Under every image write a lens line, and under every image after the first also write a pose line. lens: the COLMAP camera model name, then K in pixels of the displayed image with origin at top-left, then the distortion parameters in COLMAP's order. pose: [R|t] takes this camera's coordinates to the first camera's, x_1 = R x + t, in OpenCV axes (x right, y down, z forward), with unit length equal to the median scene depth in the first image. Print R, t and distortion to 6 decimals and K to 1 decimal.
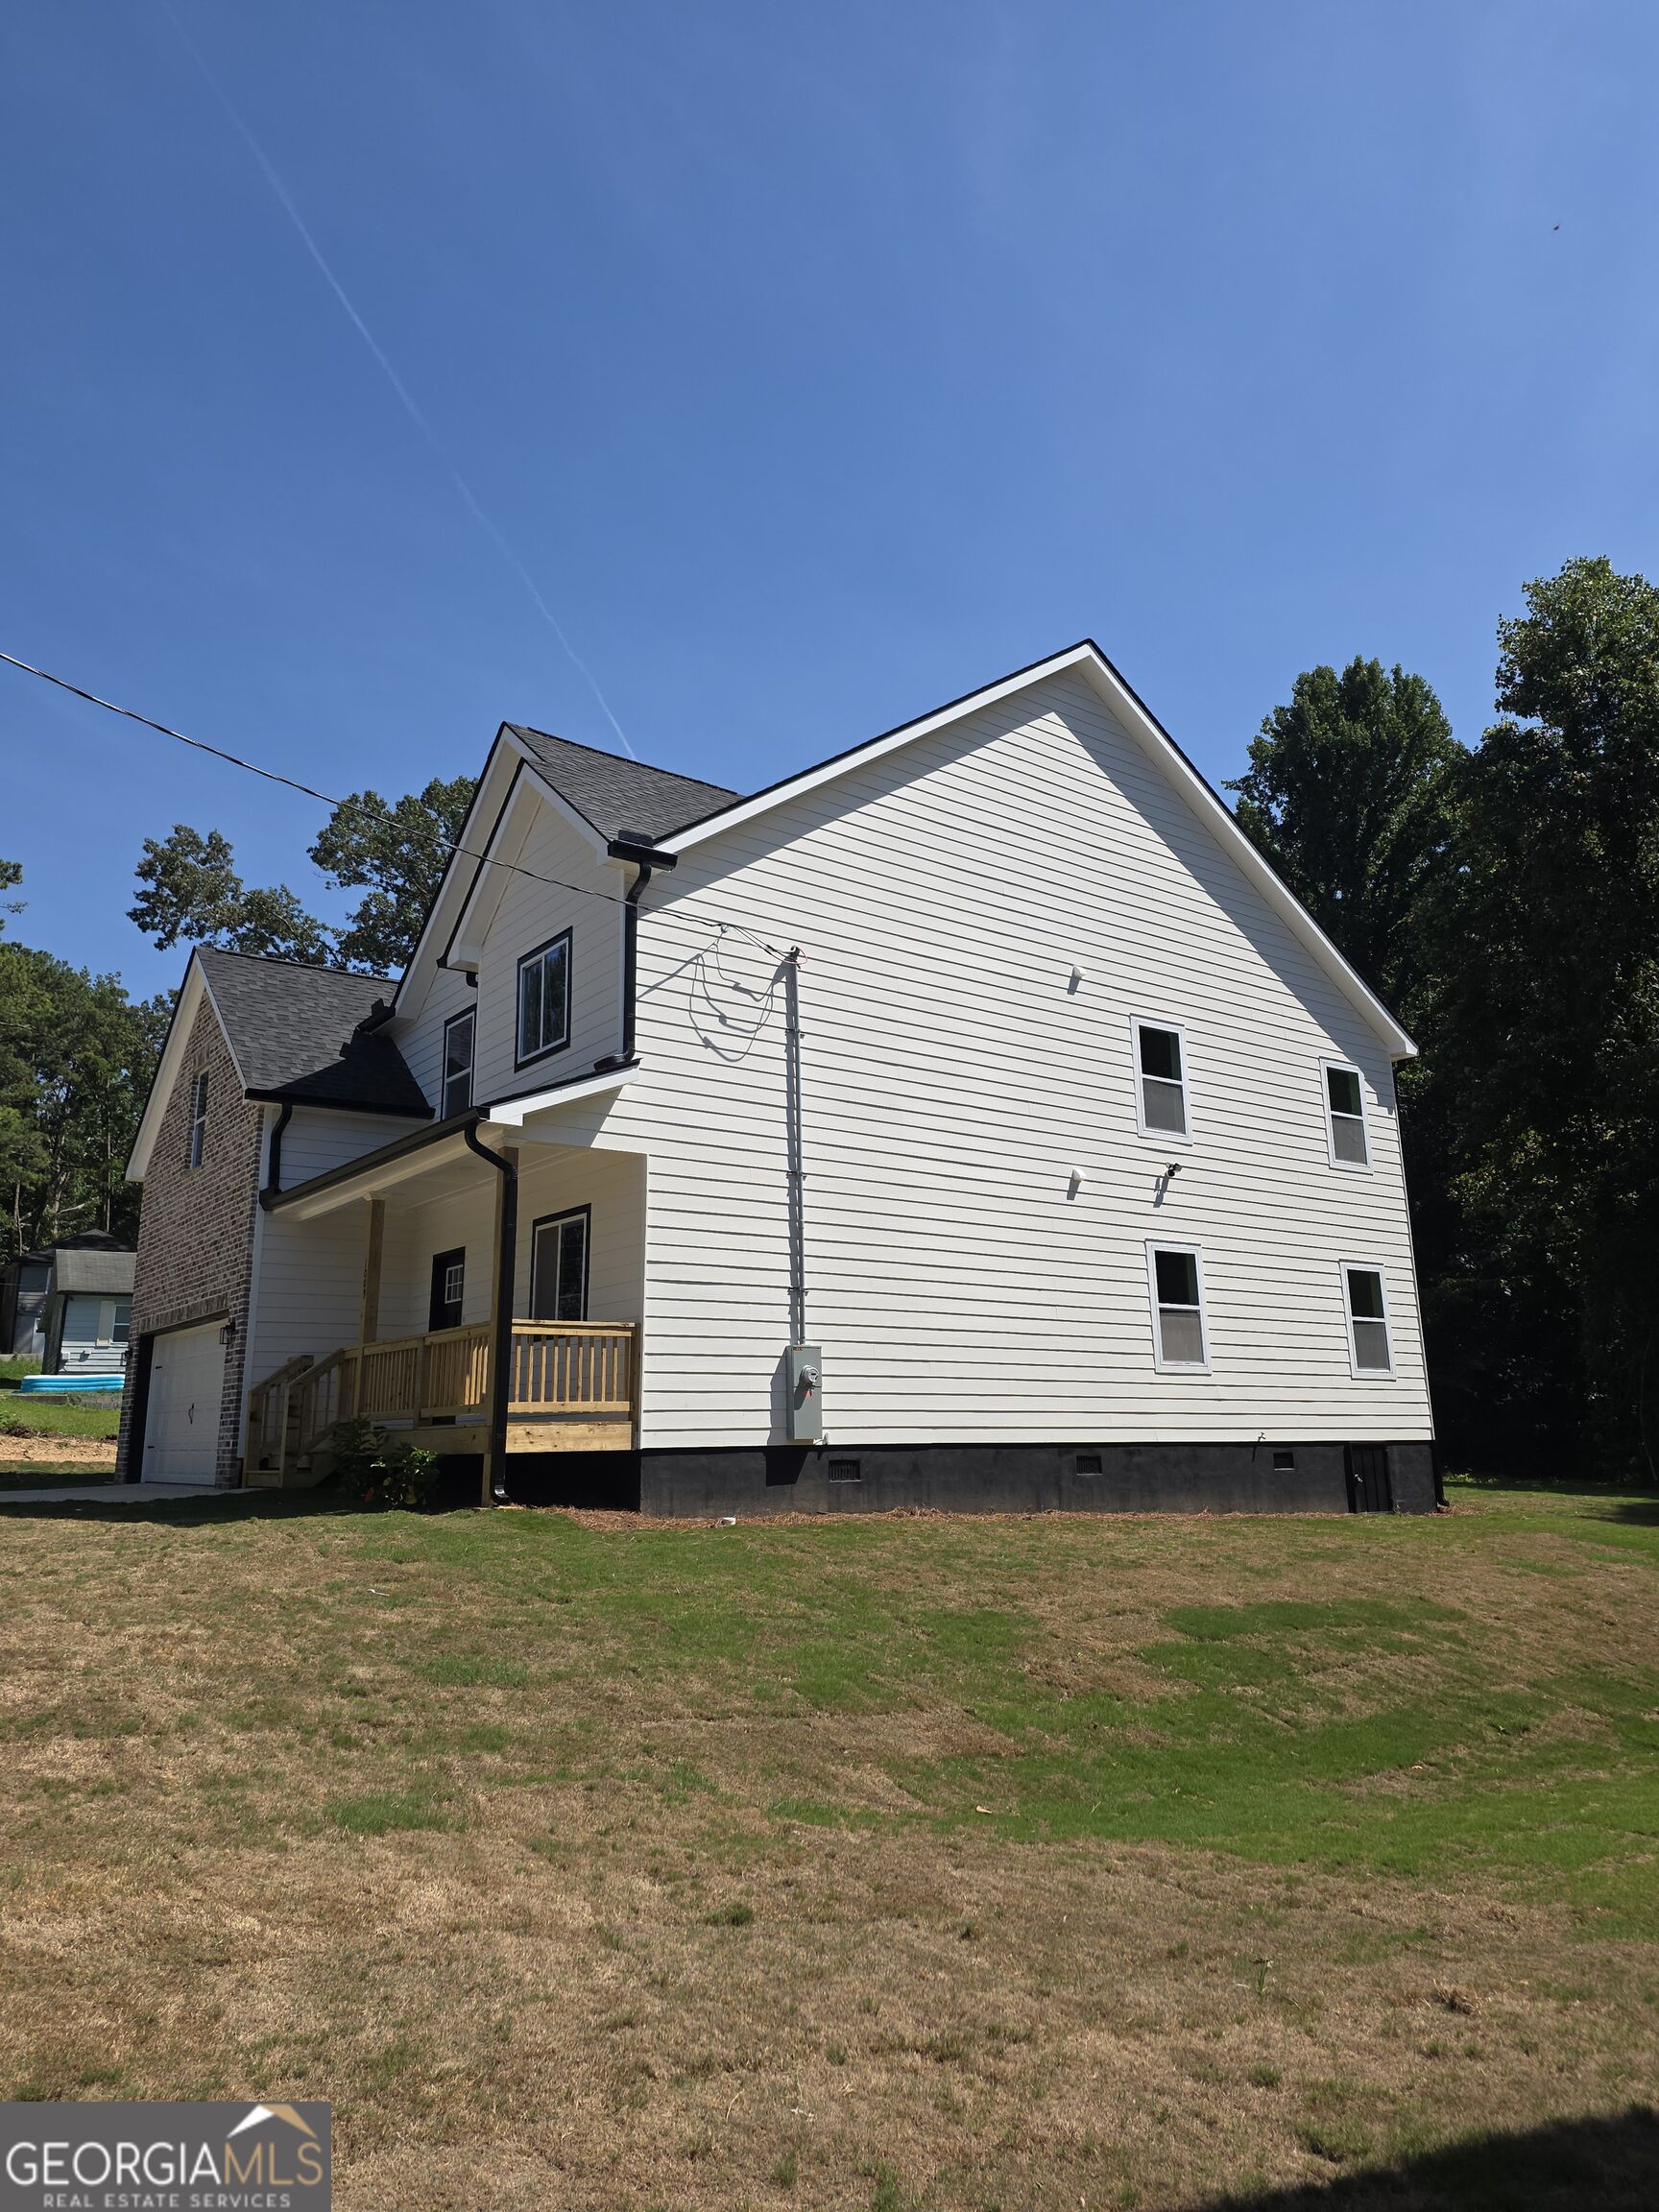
lens RADIAL K [[1491.9, 0, 838.9], [0, 1491.9, 1120.2], [0, 0, 1]] dist [0.076822, -0.063483]
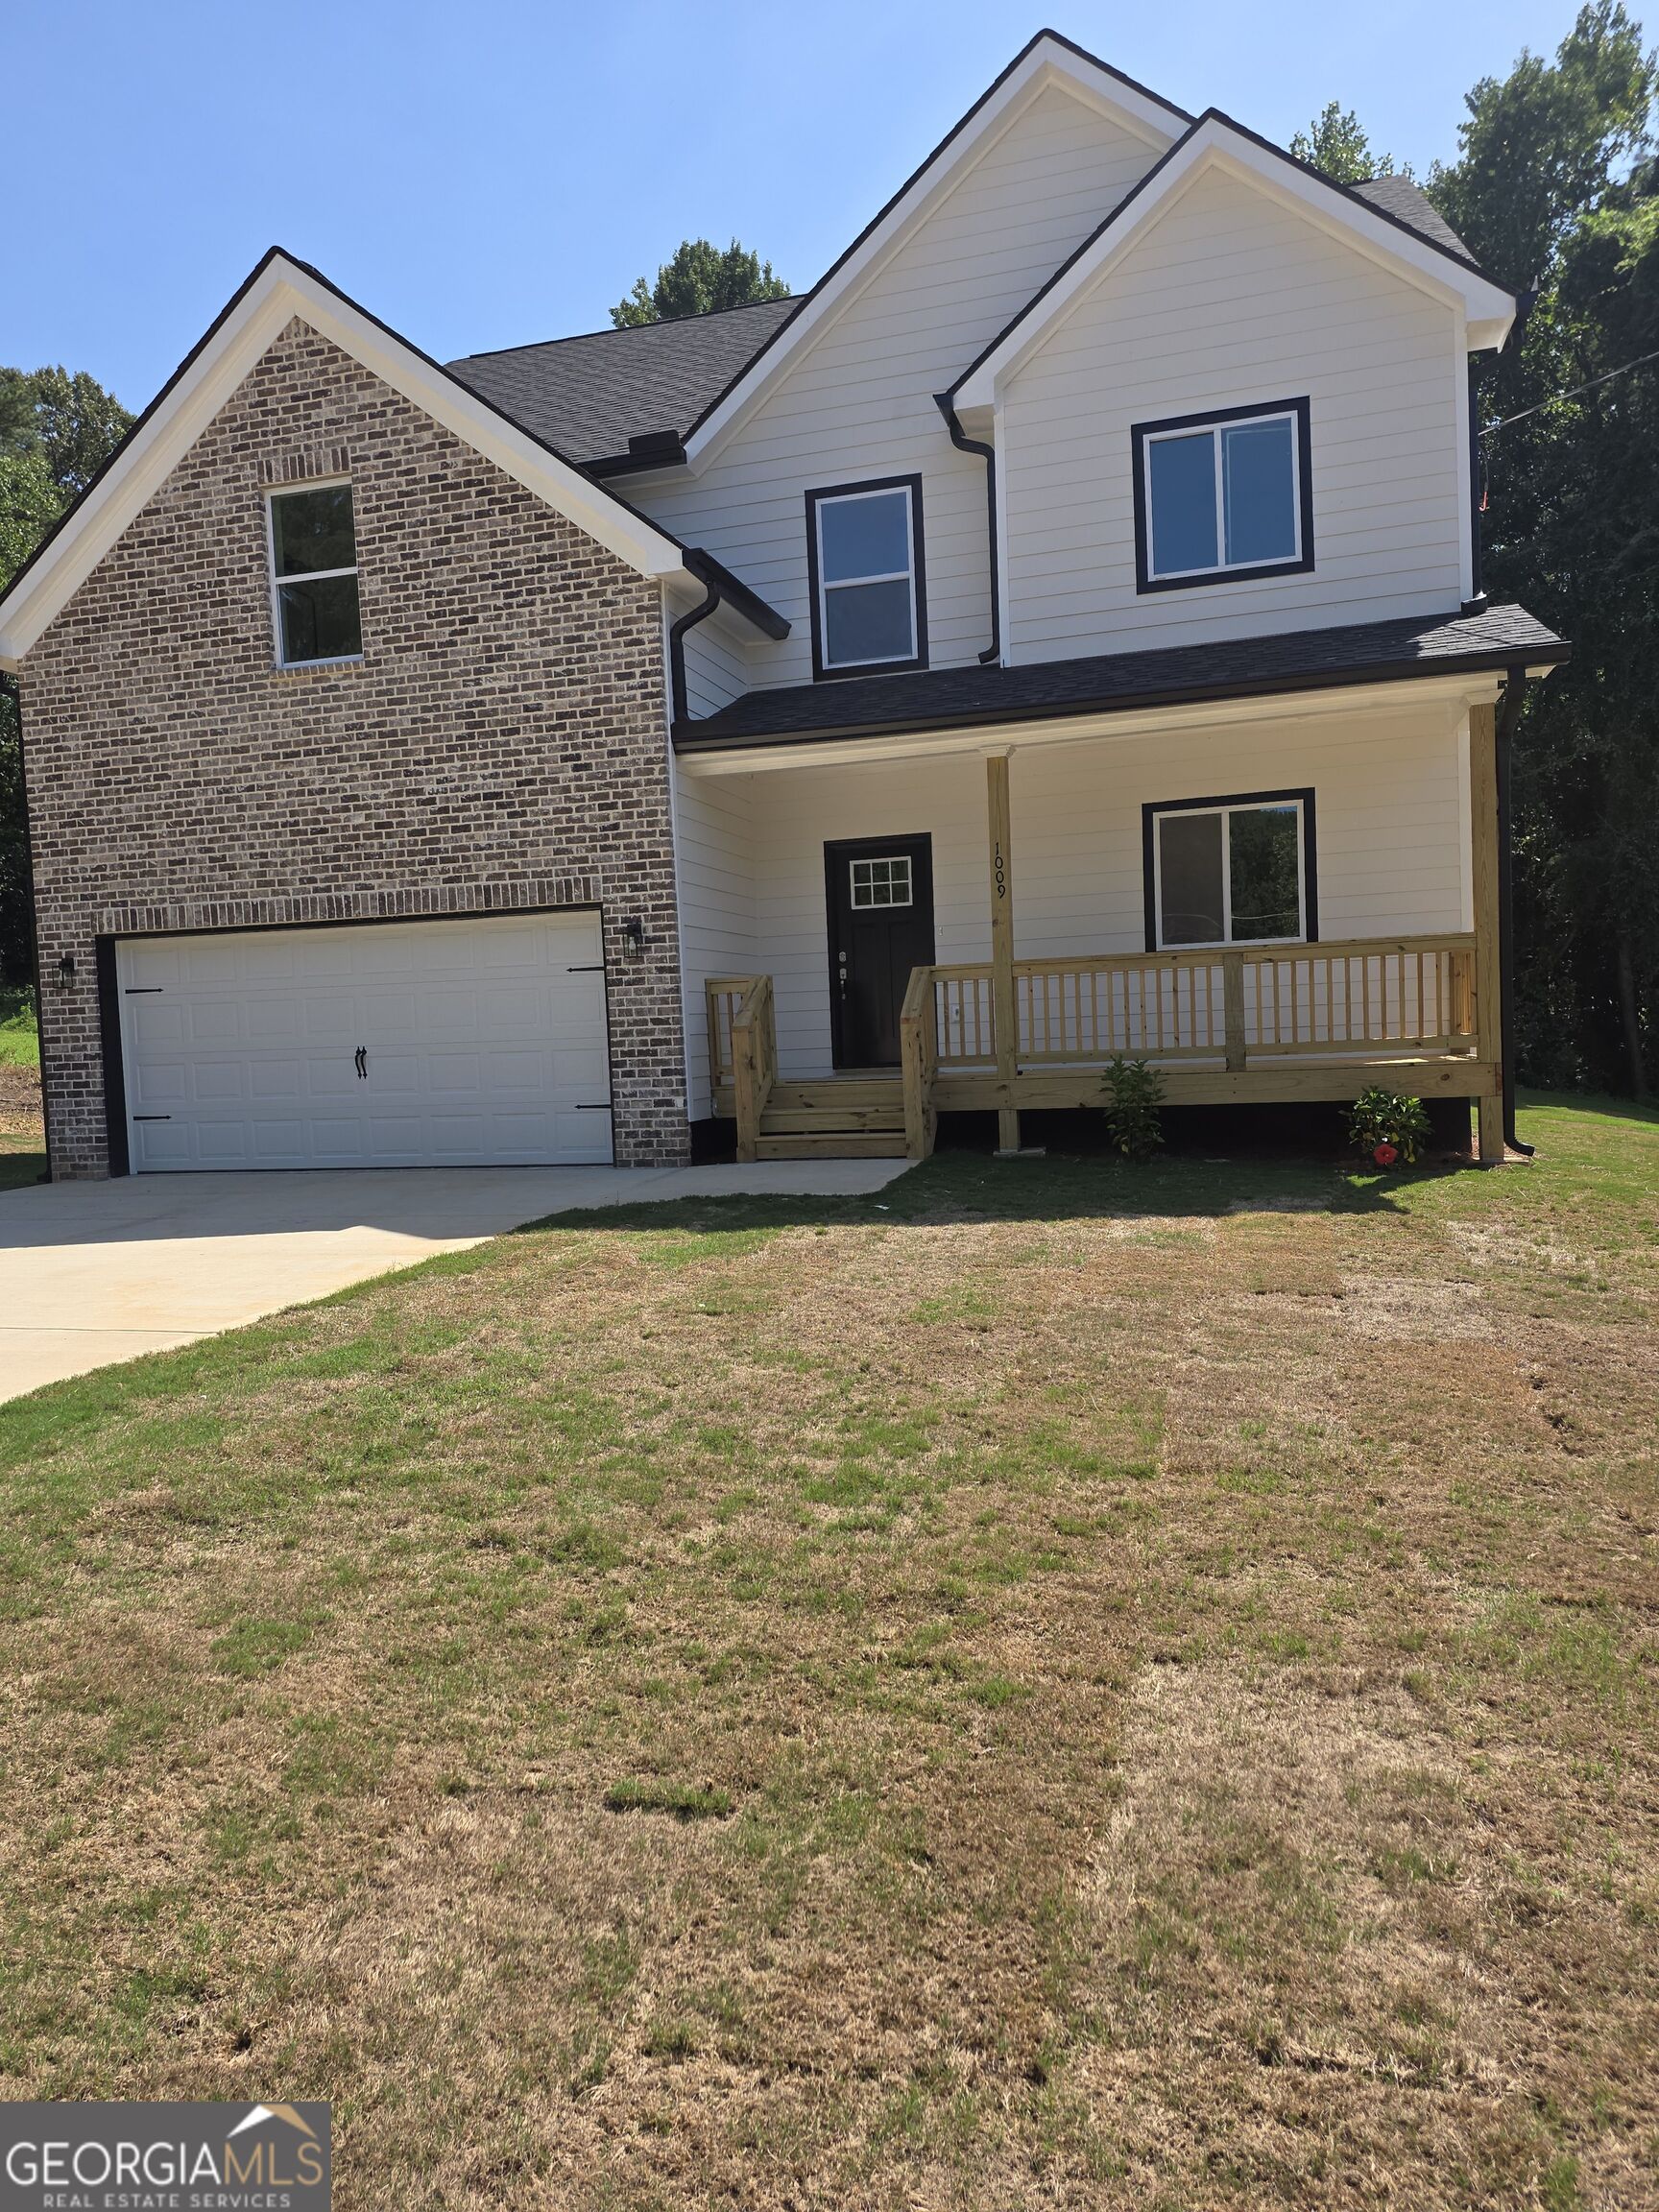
lens RADIAL K [[1478.6, 0, 823.5], [0, 1478.6, 1092.8], [0, 0, 1]] dist [0.092503, -0.075871]
pose [[0.788736, -0.044076, 0.613150, -0.705771], [-0.099783, 0.975019, 0.198445, 0.066982], [-0.606579, -0.217703, 0.764635, 0.431713]]
